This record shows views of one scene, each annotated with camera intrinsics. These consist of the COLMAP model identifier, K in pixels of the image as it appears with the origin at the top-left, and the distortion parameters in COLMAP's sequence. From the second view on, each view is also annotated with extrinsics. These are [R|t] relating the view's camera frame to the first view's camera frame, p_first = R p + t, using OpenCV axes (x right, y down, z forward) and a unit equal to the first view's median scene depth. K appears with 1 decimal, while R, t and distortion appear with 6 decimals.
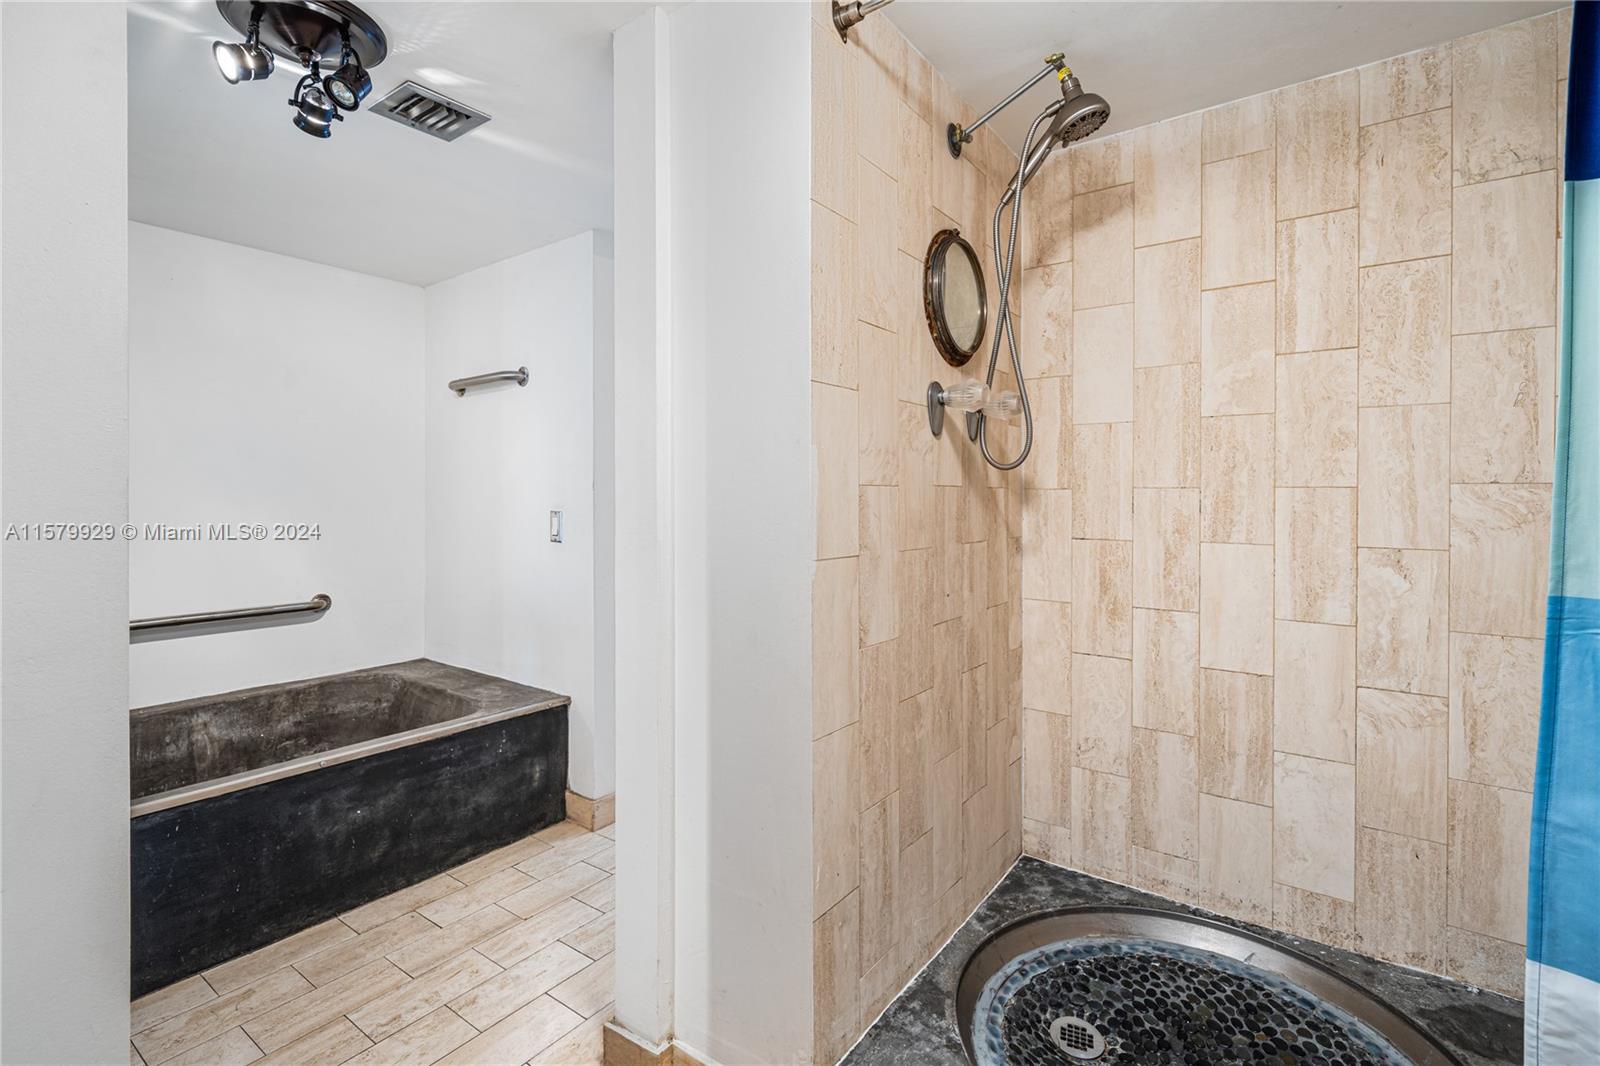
lens RADIAL K [[752.1, 0, 797.3], [0, 752.1, 524.1], [0, 0, 1]] dist [0.000657, -0.000106]
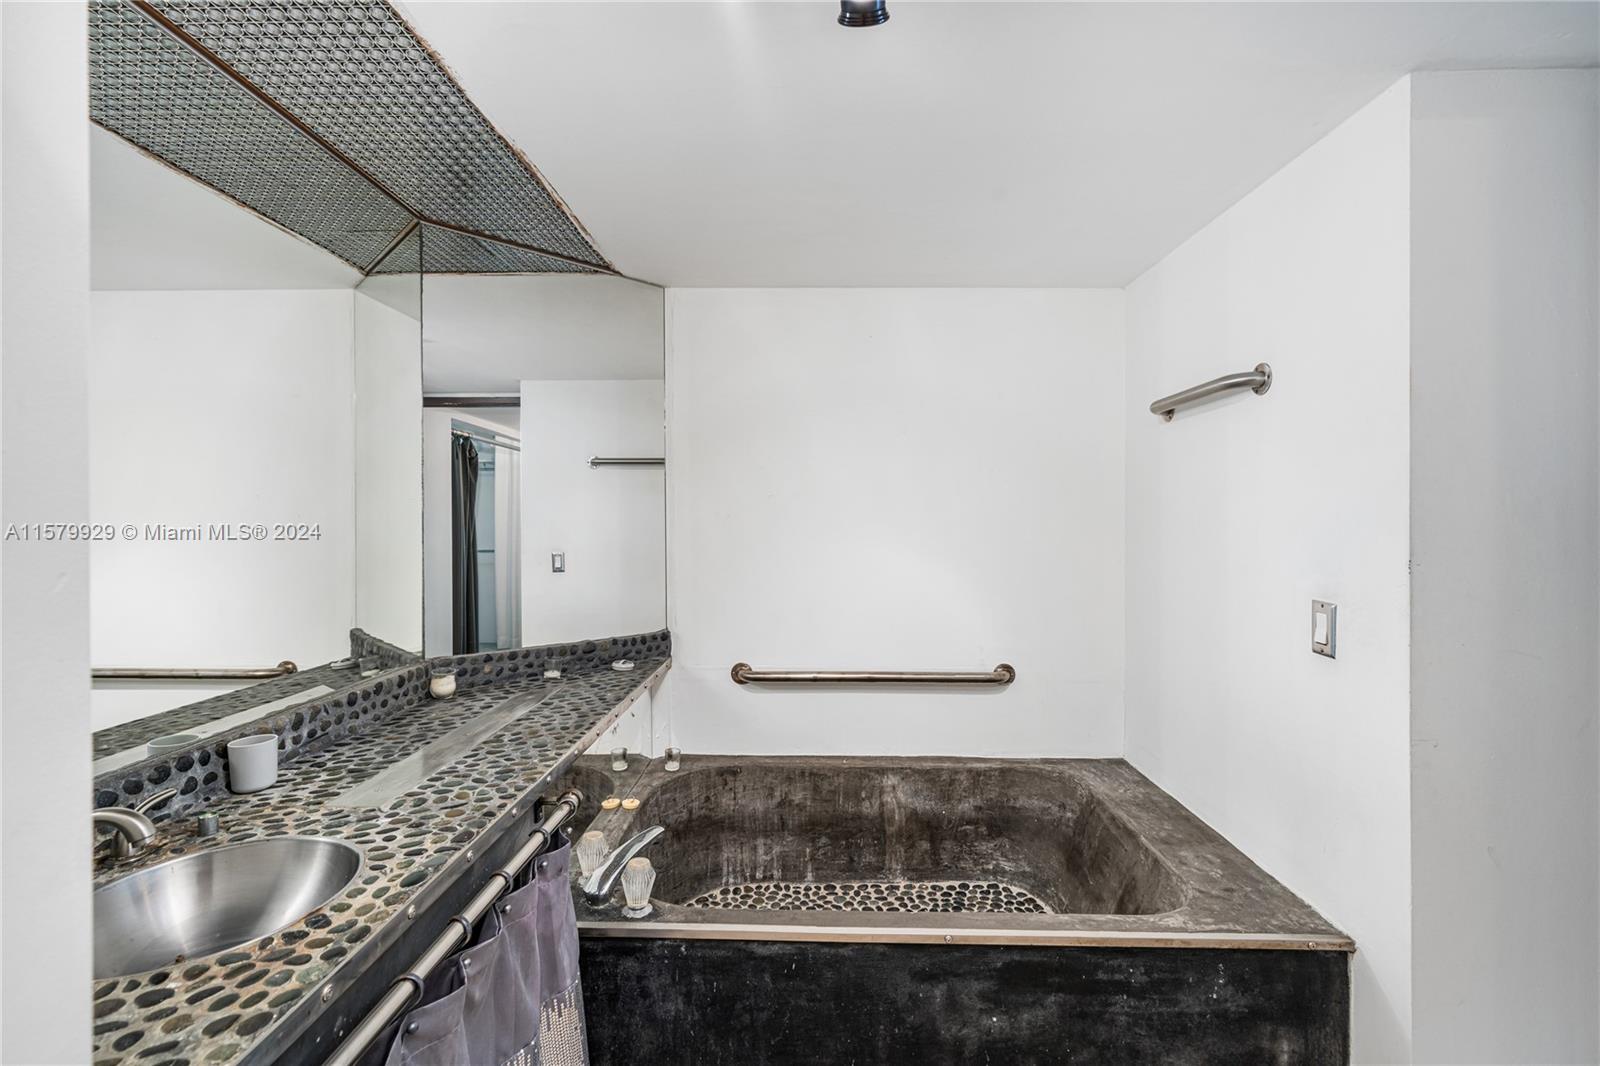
lens RADIAL K [[702.1, 0, 798.1], [0, 702.1, 506.8], [0, 0, 1]] dist [-0.000954, -0.000276]
pose [[0.579107, -0.012094, -0.815162, -0.117043], [-0.027441, 0.999034, -0.034317, -0.061151], [0.814789, 0.042242, 0.578216, 0.363341]]
